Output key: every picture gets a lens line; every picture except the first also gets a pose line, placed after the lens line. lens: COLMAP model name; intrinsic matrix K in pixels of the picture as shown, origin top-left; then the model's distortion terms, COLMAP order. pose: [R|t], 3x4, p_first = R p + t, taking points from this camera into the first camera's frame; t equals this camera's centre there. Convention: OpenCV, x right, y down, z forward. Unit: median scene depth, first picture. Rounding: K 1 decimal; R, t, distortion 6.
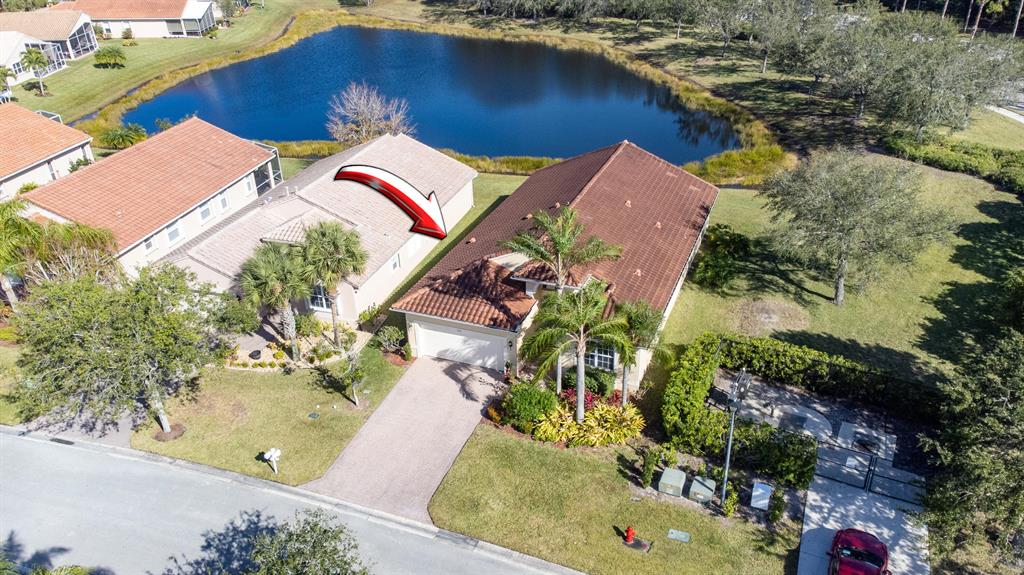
lens RADIAL K [[771.6, 0, 504.5], [0, 771.6, 280.1], [0, 0, 1]] dist [0.015781, 0.066597]
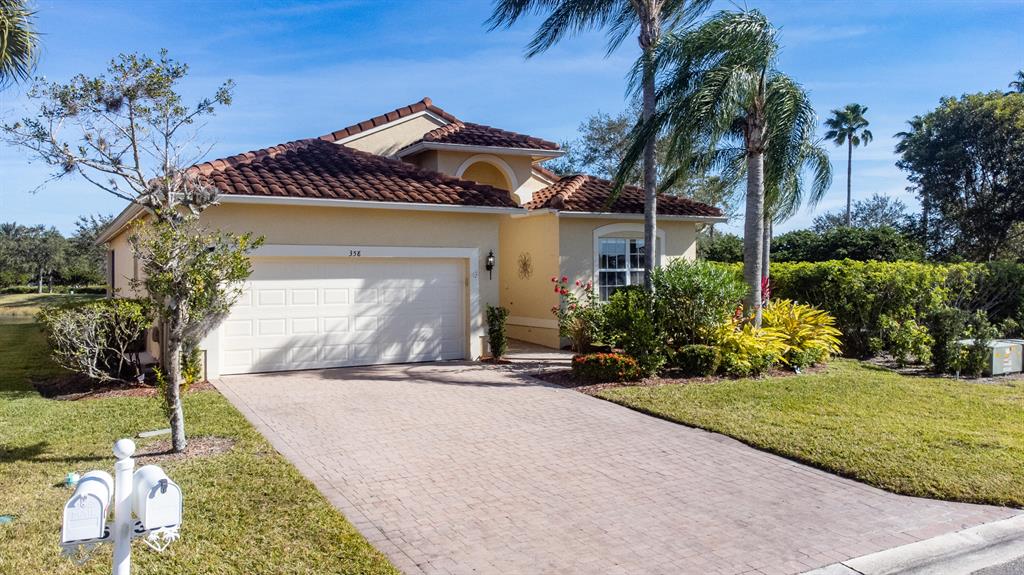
lens RADIAL K [[771.6, 0, 515.6], [0, 771.6, 289.9], [0, 0, 1]] dist [0.015781, 0.066597]
pose [[0.605771, 0.024887, 0.795250, -0.261896], [0.352851, 0.887442, -0.296552, 0.187687], [-0.713118, 0.460247, 0.528806, 0.653821]]
